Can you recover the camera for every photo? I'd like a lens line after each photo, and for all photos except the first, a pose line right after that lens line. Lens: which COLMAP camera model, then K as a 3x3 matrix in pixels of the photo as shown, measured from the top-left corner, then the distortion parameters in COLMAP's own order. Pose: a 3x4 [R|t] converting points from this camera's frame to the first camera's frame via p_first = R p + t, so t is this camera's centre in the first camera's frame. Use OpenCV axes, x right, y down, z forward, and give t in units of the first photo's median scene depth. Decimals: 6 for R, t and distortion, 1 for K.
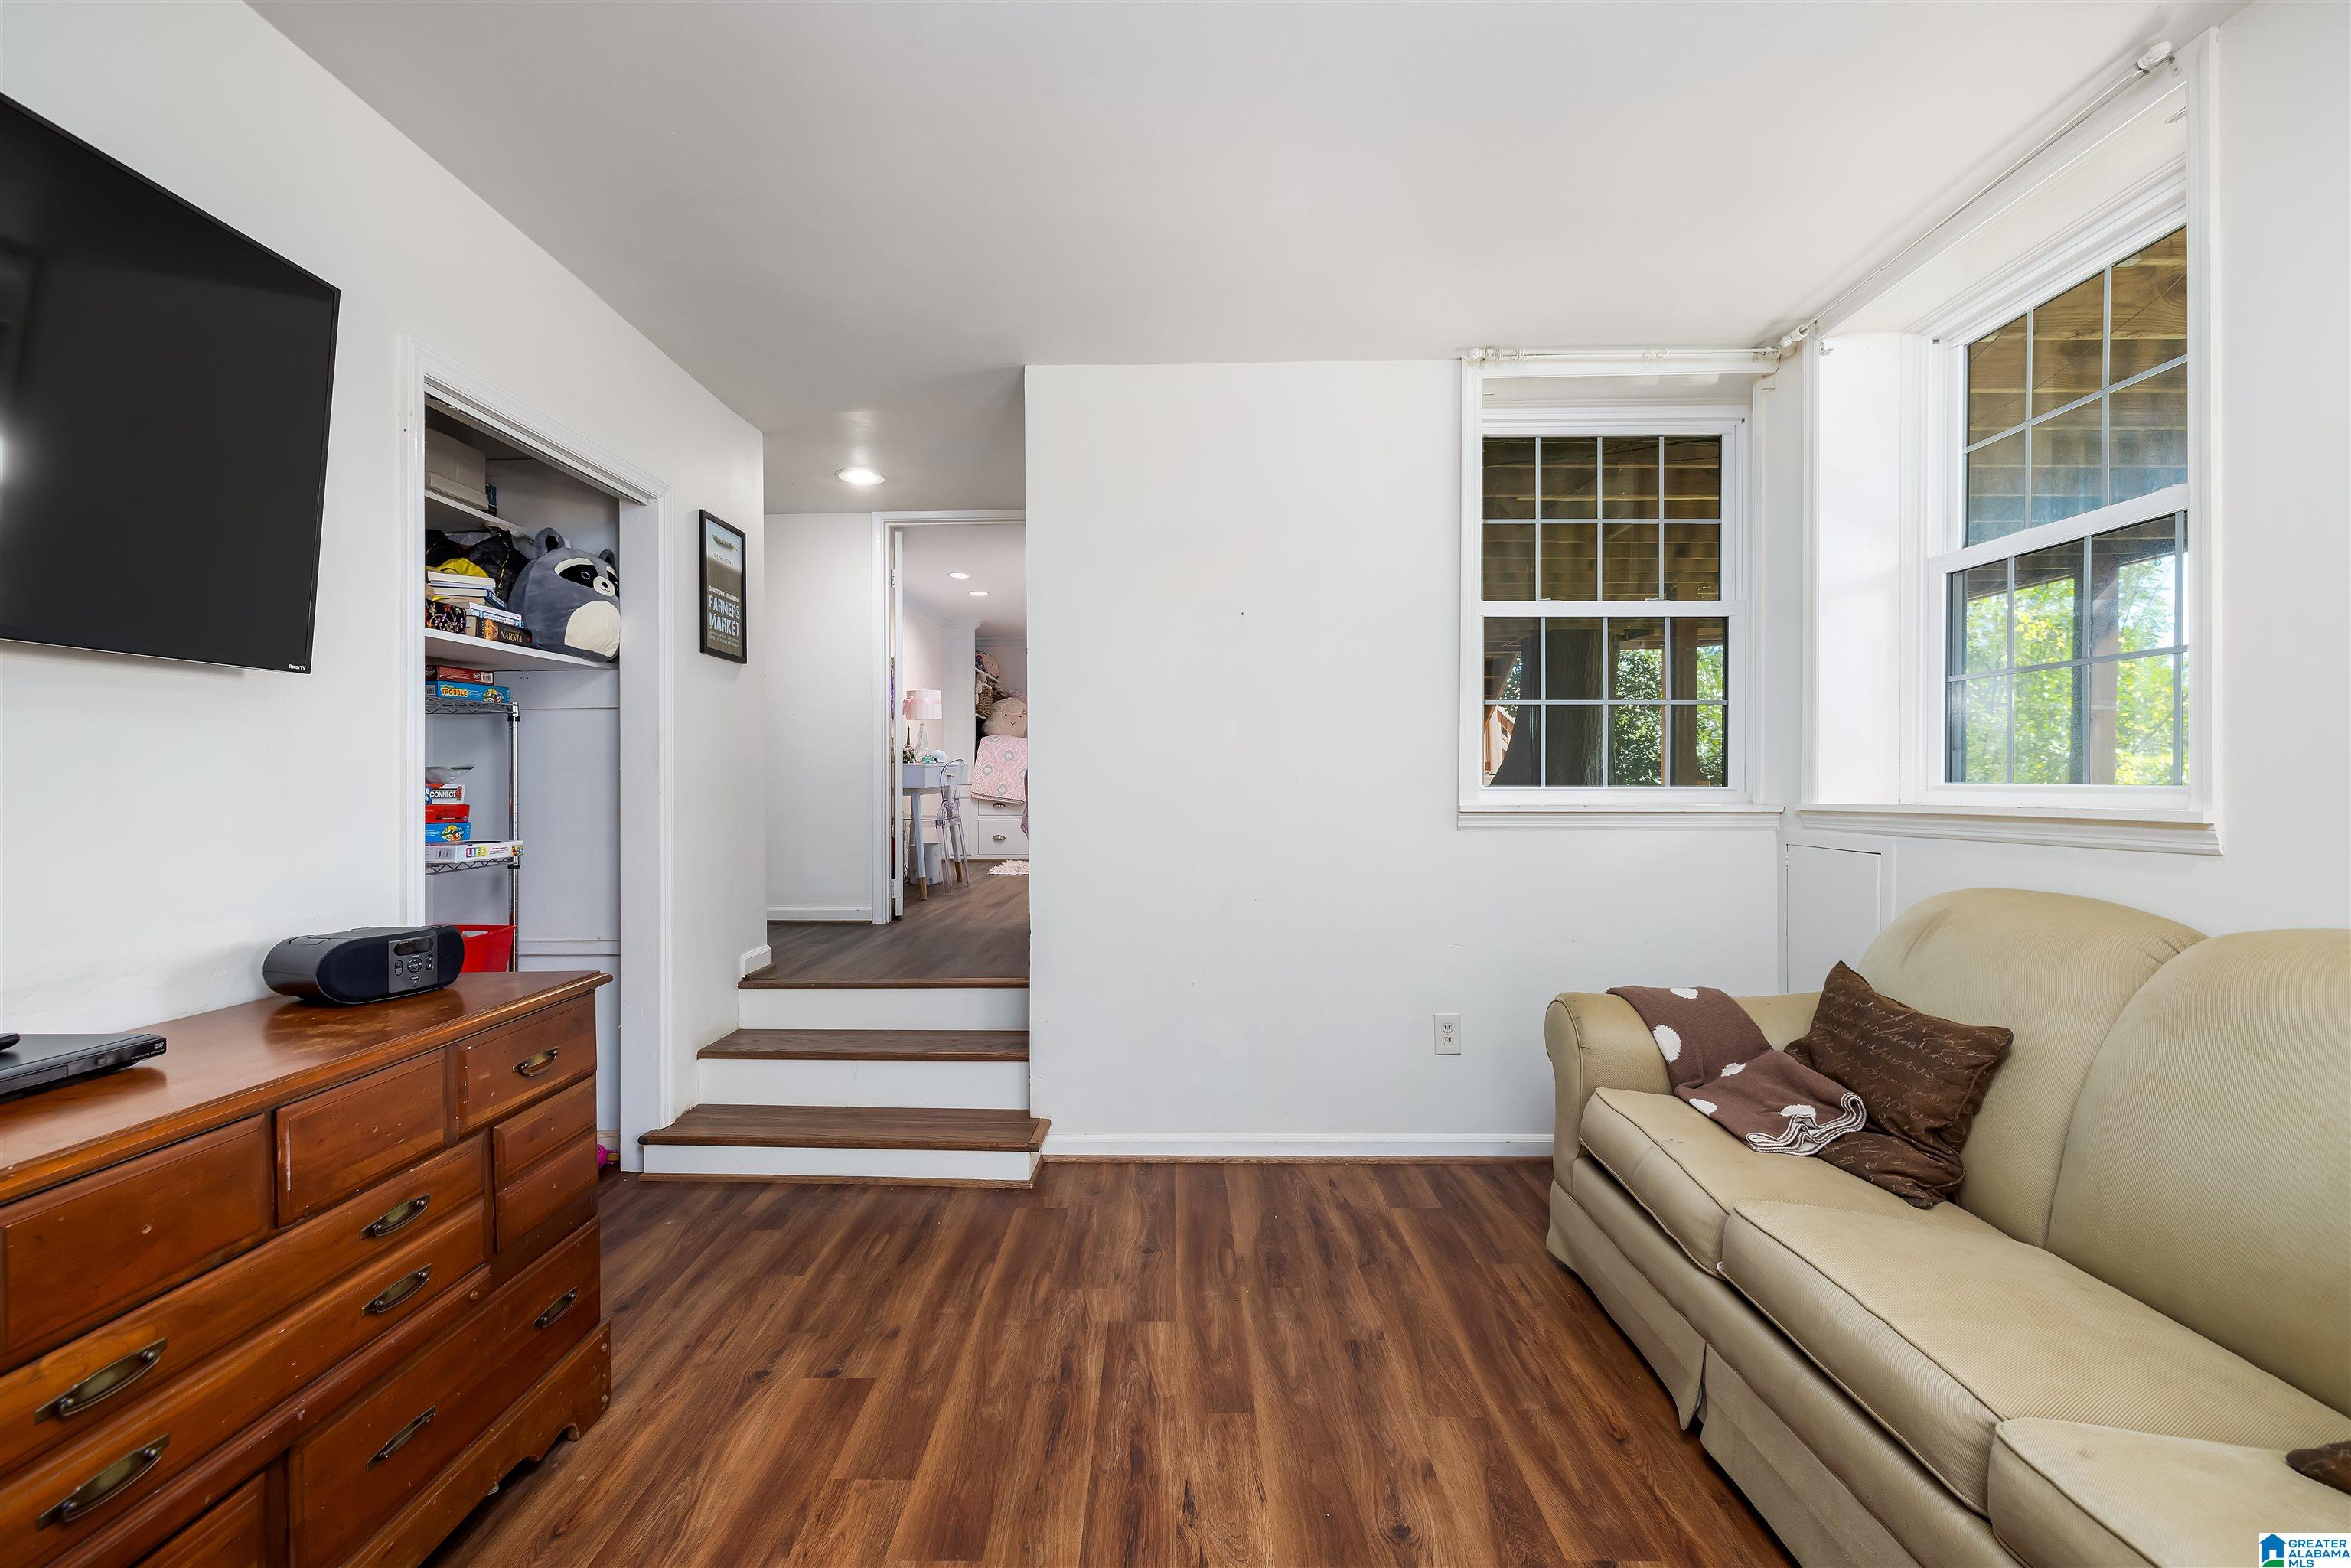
lens RADIAL K [[966.2, 0, 1172.2], [0, 966.2, 780.5], [0, 0, 1]] dist [-0.001219, -0.000122]
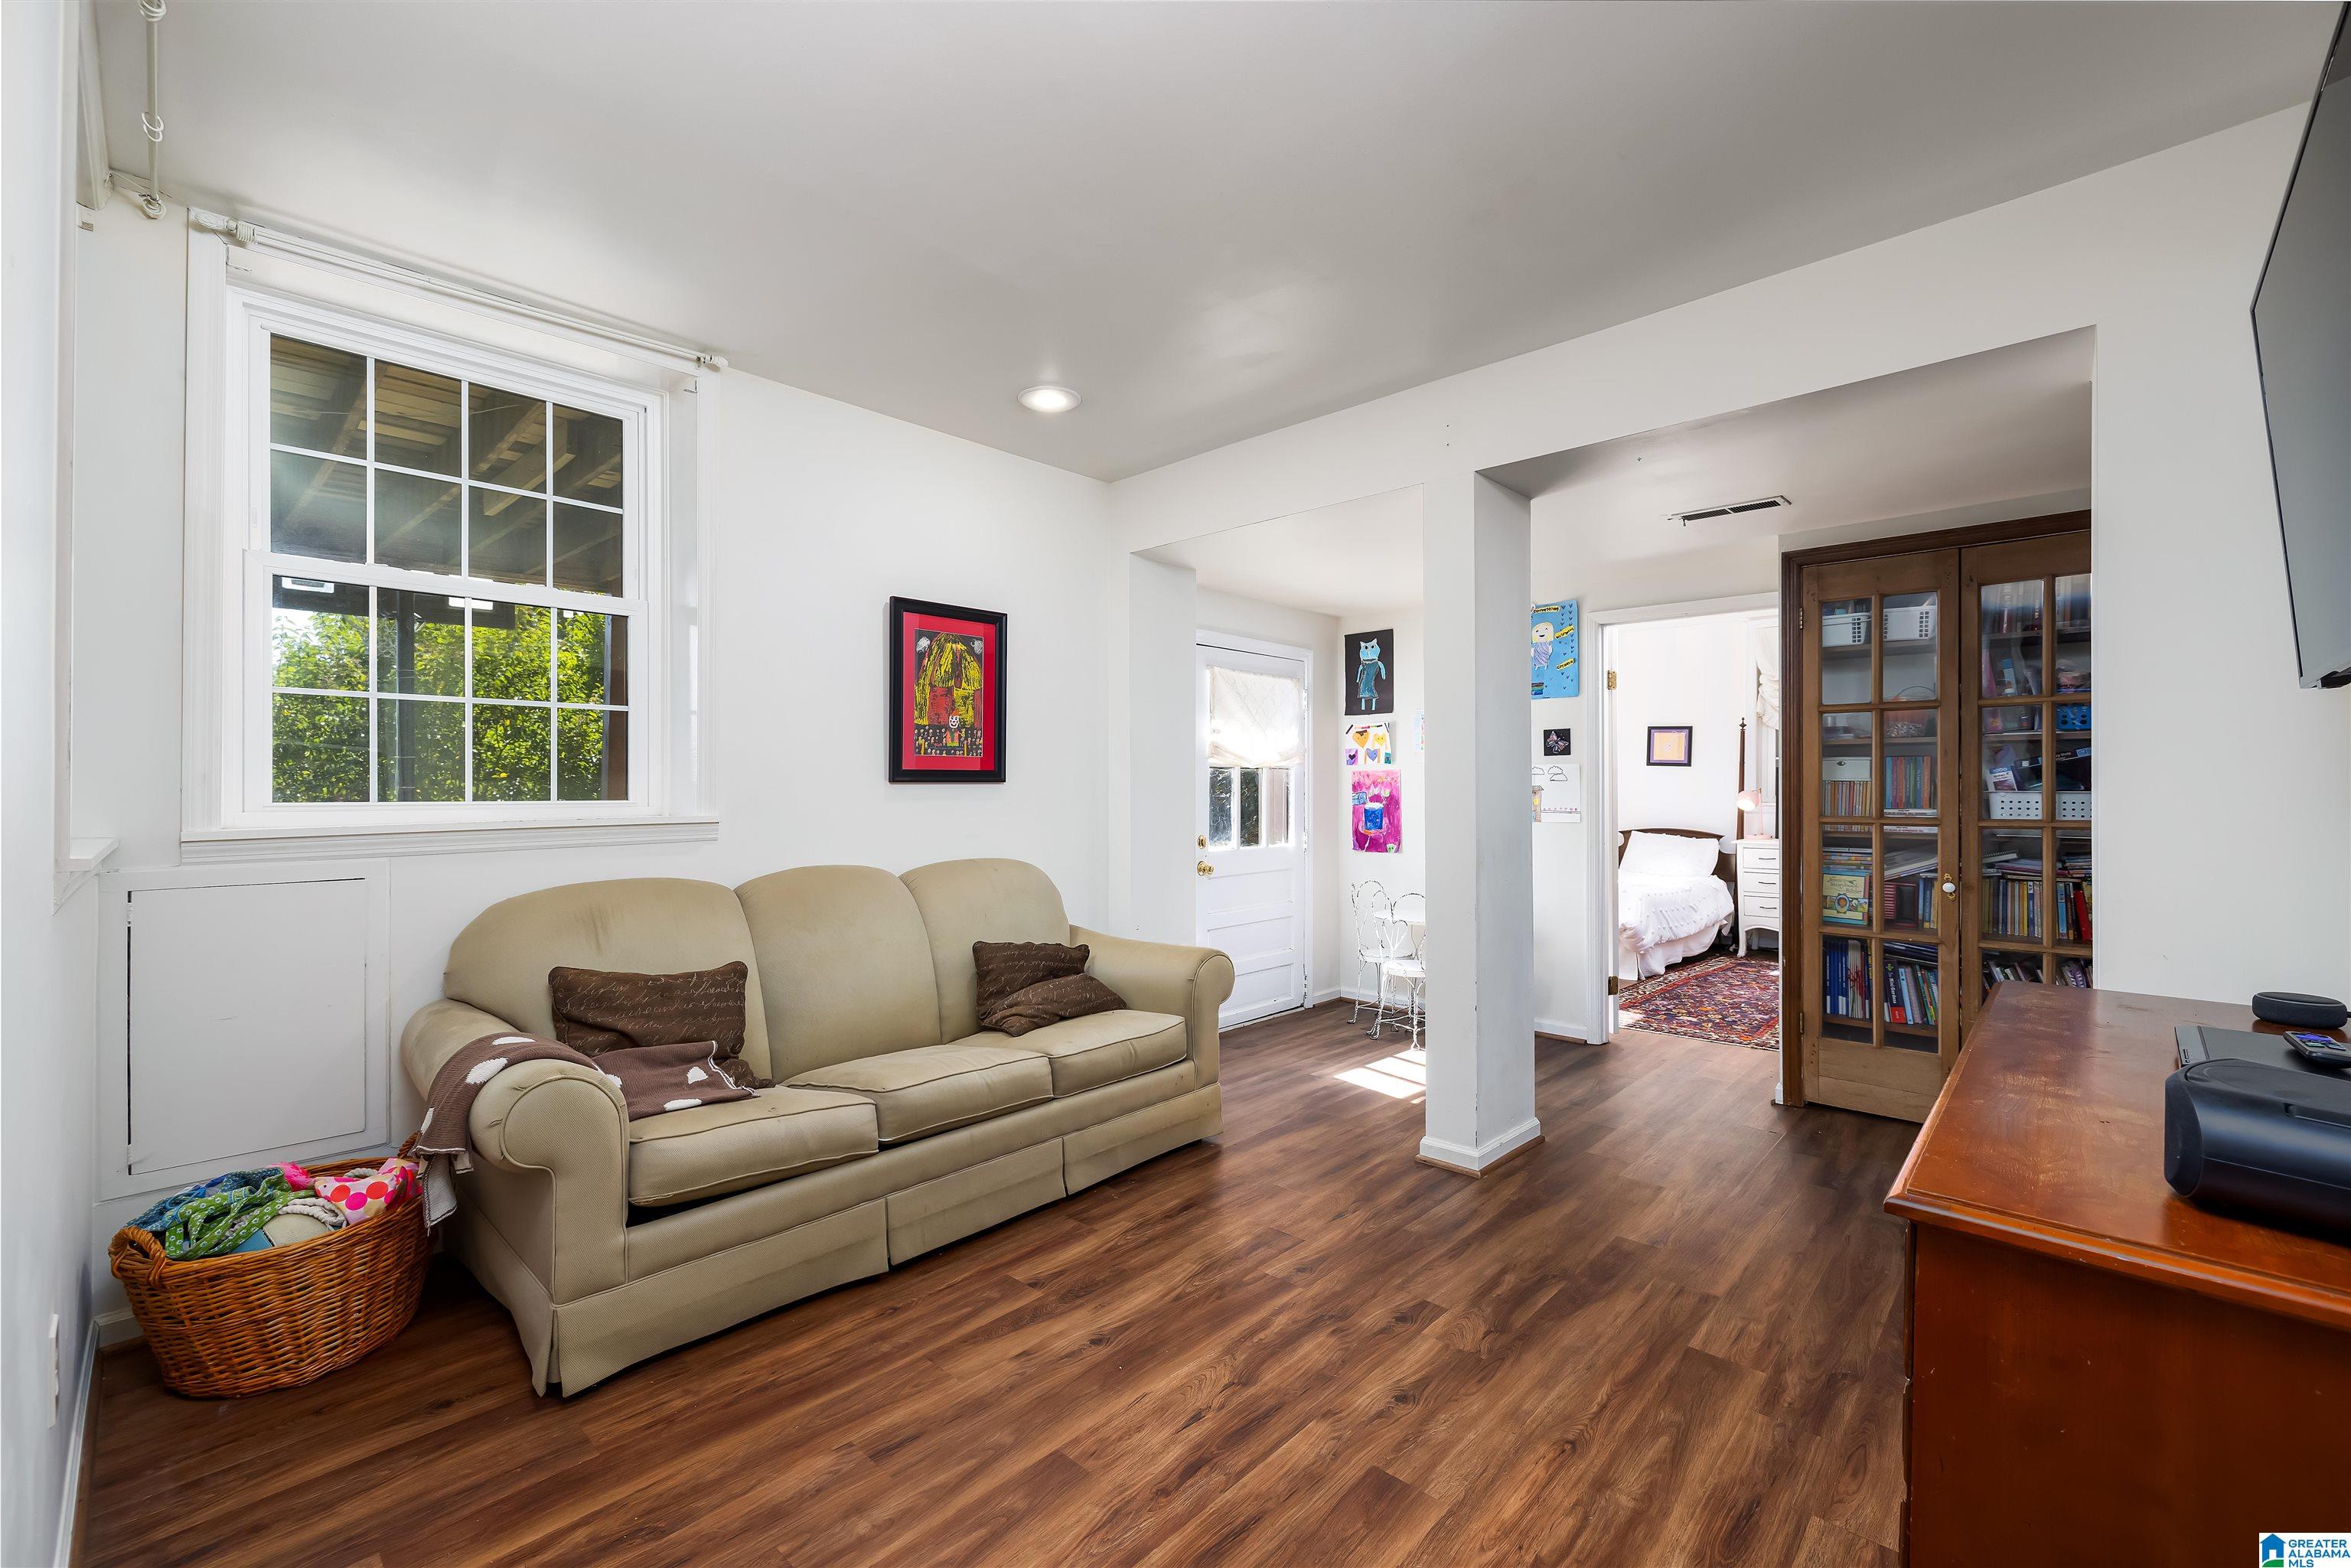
lens RADIAL K [[966.2, 0, 1166.4], [0, 966.2, 782.3], [0, 0, 1]] dist [-0.001219, -0.000122]
pose [[-0.723273, 0.009713, 0.690494, -0.722928], [0.003429, 0.999939, -0.010473, -0.003104], [-0.690554, -0.005207, -0.723262, 1.759866]]
